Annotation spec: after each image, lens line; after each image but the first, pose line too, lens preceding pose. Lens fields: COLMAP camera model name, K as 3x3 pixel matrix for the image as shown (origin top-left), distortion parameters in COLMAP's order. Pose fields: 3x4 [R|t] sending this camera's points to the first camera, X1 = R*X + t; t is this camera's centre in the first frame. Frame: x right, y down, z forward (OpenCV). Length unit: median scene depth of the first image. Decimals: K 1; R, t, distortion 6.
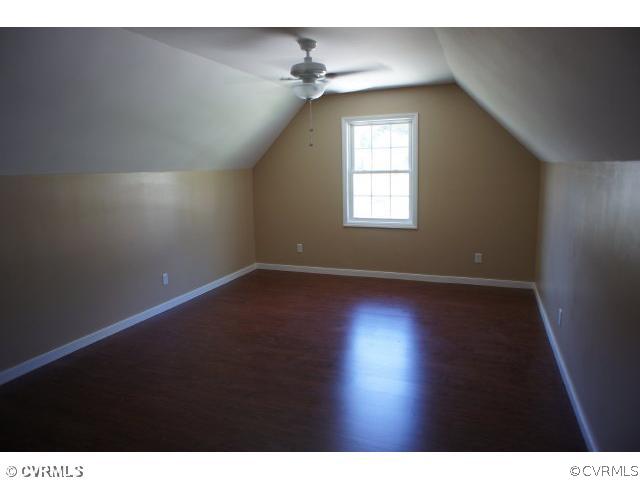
lens RADIAL K [[437.7, 0, 315.9], [0, 437.7, 232.9], [0, 0, 1]] dist [-0.058980, 0.089525]
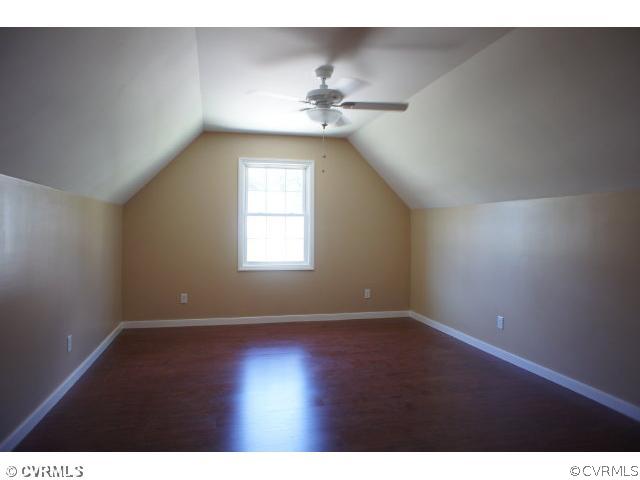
lens RADIAL K [[437.7, 0, 315.9], [0, 437.7, 232.9], [0, 0, 1]] dist [-0.058980, 0.089525]
pose [[0.813420, 0.023471, 0.581203, -0.363859], [0.063608, 0.989604, -0.128986, 0.037436], [-0.578188, 0.141888, 0.803471, 0.149389]]
